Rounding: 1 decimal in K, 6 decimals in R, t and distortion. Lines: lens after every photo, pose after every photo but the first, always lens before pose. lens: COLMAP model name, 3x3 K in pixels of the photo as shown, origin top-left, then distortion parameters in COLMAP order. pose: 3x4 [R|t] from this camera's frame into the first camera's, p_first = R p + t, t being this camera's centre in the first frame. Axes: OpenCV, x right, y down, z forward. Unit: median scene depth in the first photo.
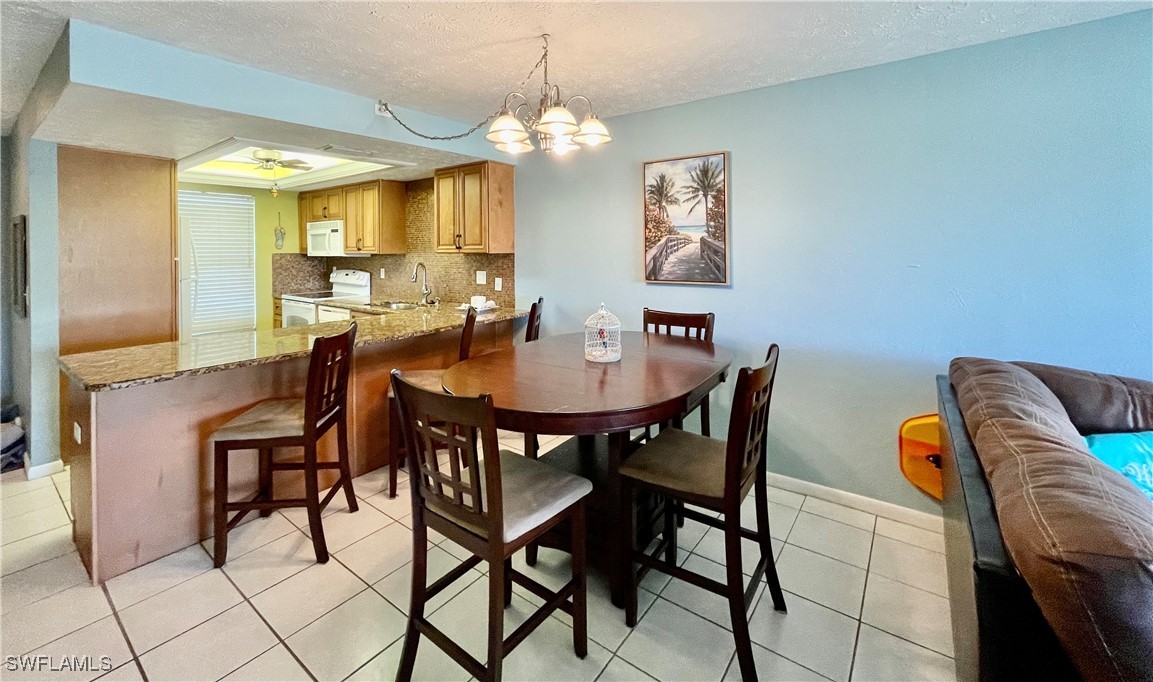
lens RADIAL K [[477.5, 0, 582.4], [0, 477.5, 252.7], [0, 0, 1]] dist [-0.002936, 0.001751]
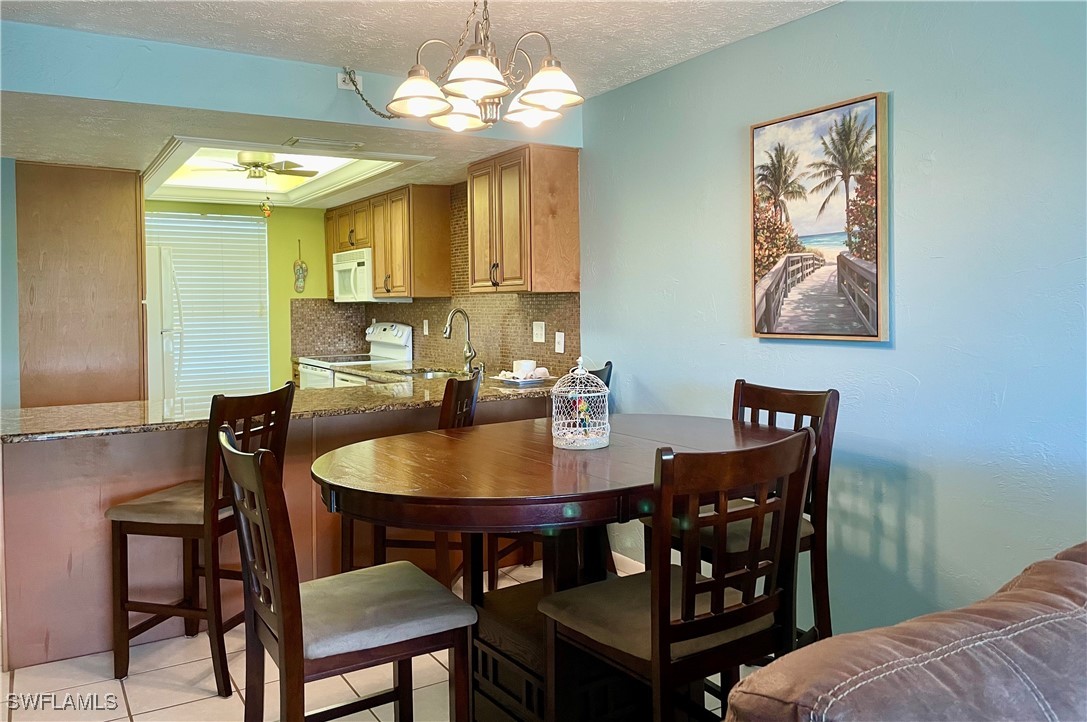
lens RADIAL K [[841.9, 0, 540.4], [0, 841.9, 320.9], [0, 0, 1]] dist [0.045052, -0.042778]
pose [[0.928378, 0.003481, -0.371621, 0.277963], [0.003342, 0.999837, 0.017715, 0.024670], [0.371622, -0.017688, 0.928216, -0.033884]]
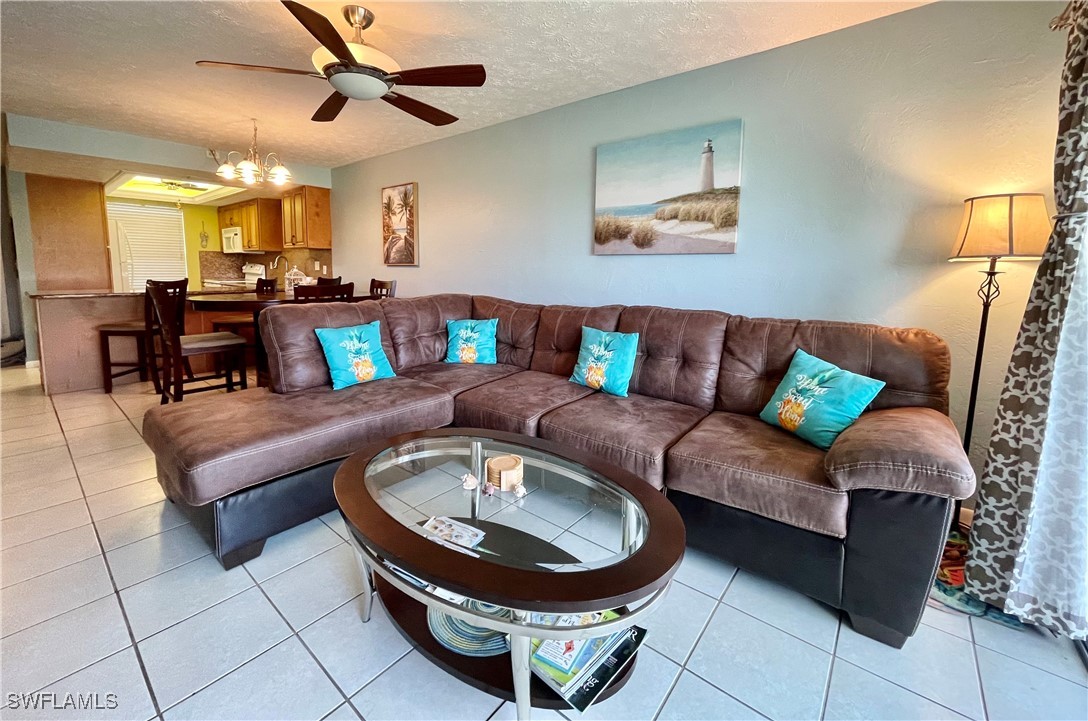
lens RADIAL K [[436.8, 0, 525.3], [0, 436.8, 311.4], [0, 0, 1]] dist [0.003209, 0.000882]
pose [[0.998244, 0.024708, -0.053833, 0.708972], [-0.019492, 0.995253, 0.095347, 0.070424], [0.055934, -0.094130, 0.993987, -0.458000]]
